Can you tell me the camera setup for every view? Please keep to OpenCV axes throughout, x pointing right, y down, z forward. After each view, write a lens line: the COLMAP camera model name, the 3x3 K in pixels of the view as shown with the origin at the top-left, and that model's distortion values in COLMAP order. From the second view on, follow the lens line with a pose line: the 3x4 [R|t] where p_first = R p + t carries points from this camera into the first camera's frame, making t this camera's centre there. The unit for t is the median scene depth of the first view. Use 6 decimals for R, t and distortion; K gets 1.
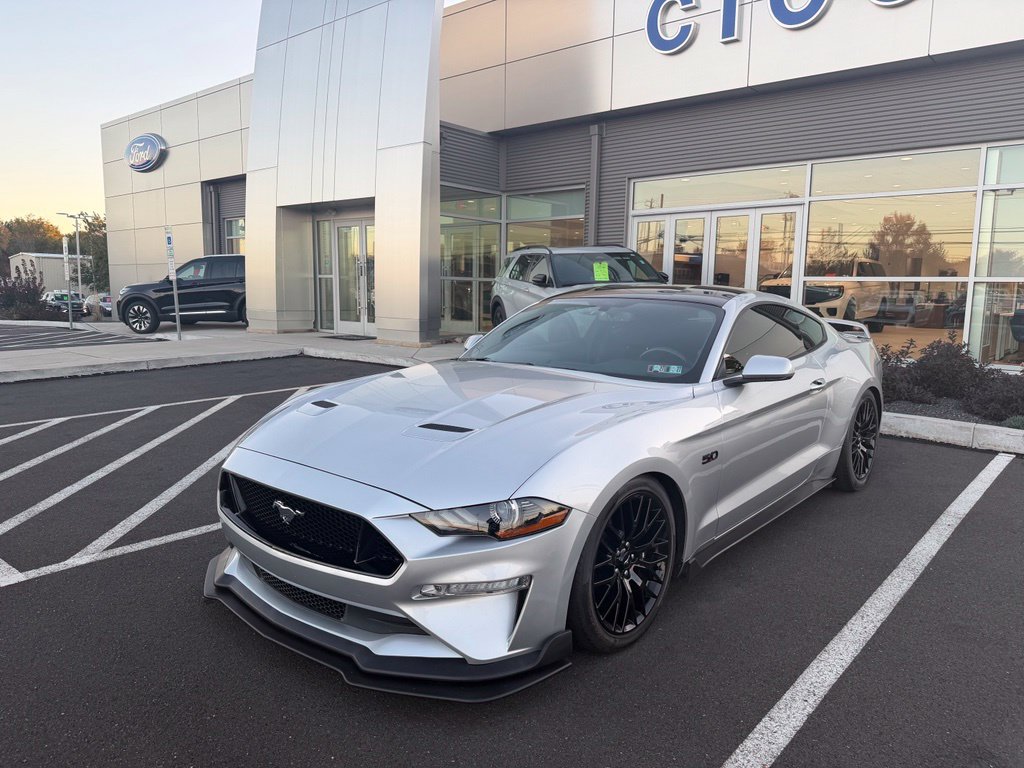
lens RADIAL K [[726.7, 0, 521.9], [0, 726.7, 383.2], [0, 0, 1]] dist [0.068779, -0.089461]
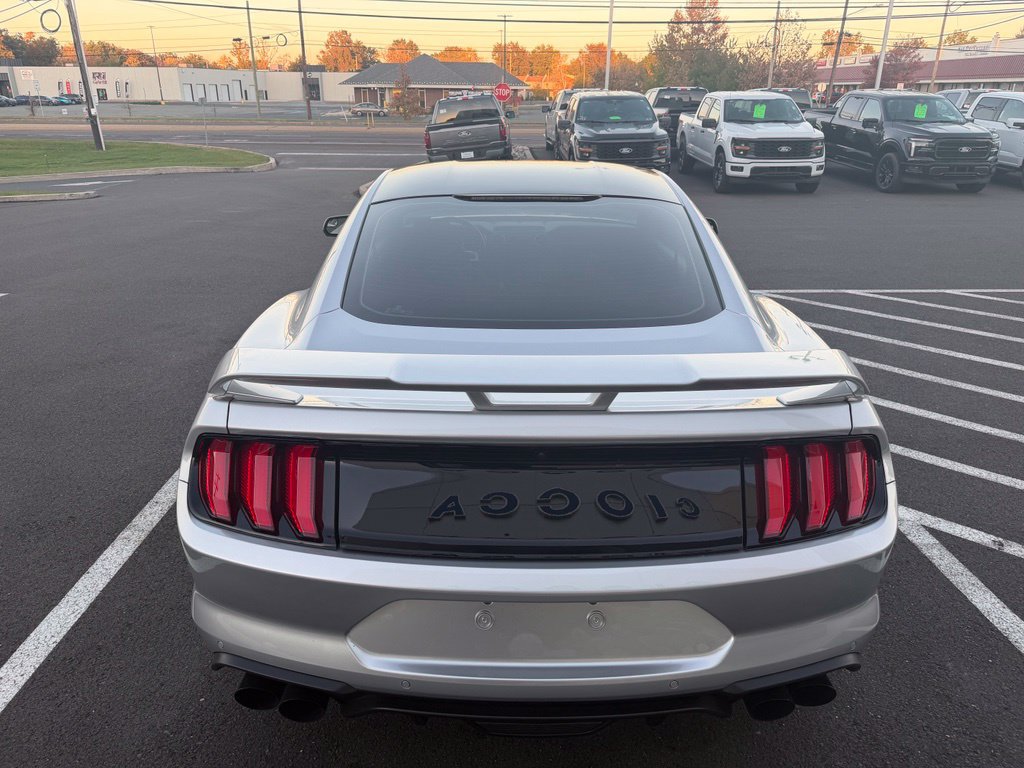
lens RADIAL K [[726.7, 0, 507.1], [0, 726.7, 365.3], [0, 0, 1]] dist [0.068779, -0.089461]
pose [[-0.765359, 0.203365, -0.610630, 0.263095], [-0.104530, 0.896892, 0.429719, -0.101269], [0.635059, 0.392718, -0.665186, 0.594409]]
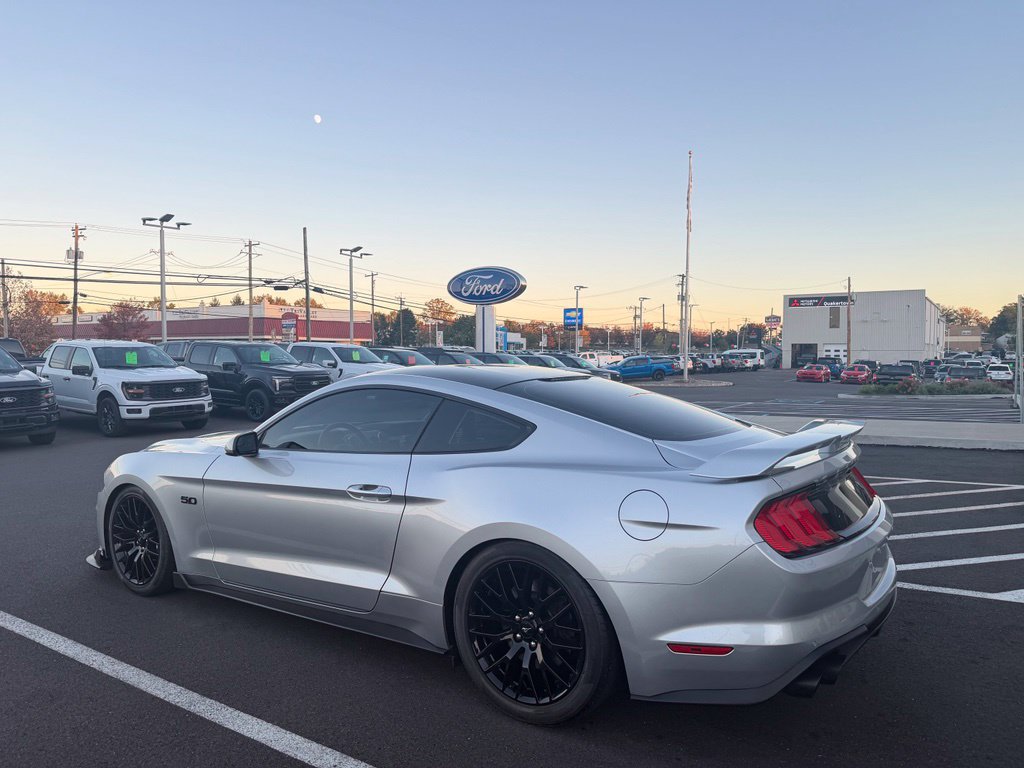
lens RADIAL K [[726.7, 0, 506.9], [0, 726.7, 385.3], [0, 0, 1]] dist [0.068779, -0.089461]
pose [[0.098031, 0.029512, -0.994746, 0.422932], [-0.127722, 0.991667, 0.016834, -0.050707], [0.986953, 0.125401, 0.100984, 0.372587]]
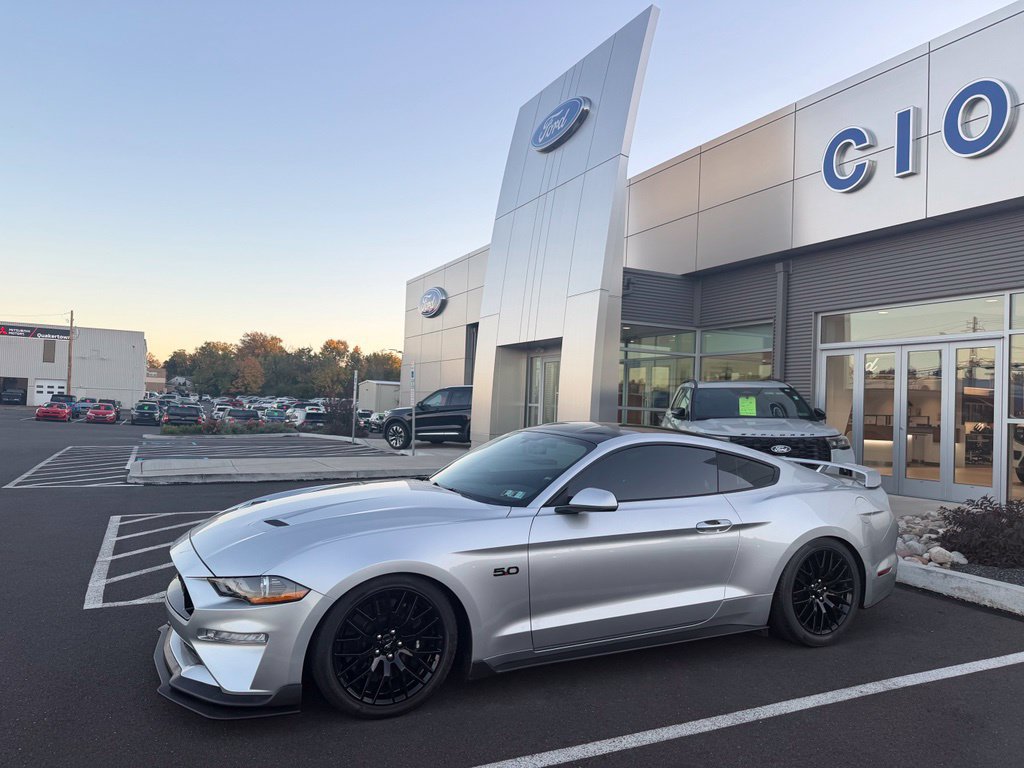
lens RADIAL K [[726.7, 0, 512.8], [0, 726.7, 378.0], [0, 0, 1]] dist [0.068779, -0.089461]
pose [[0.914827, 0.005474, -0.403808, 0.197575], [-0.077994, 0.983478, -0.163364, -0.003567], [0.396242, 0.180945, 0.900139, -0.028256]]
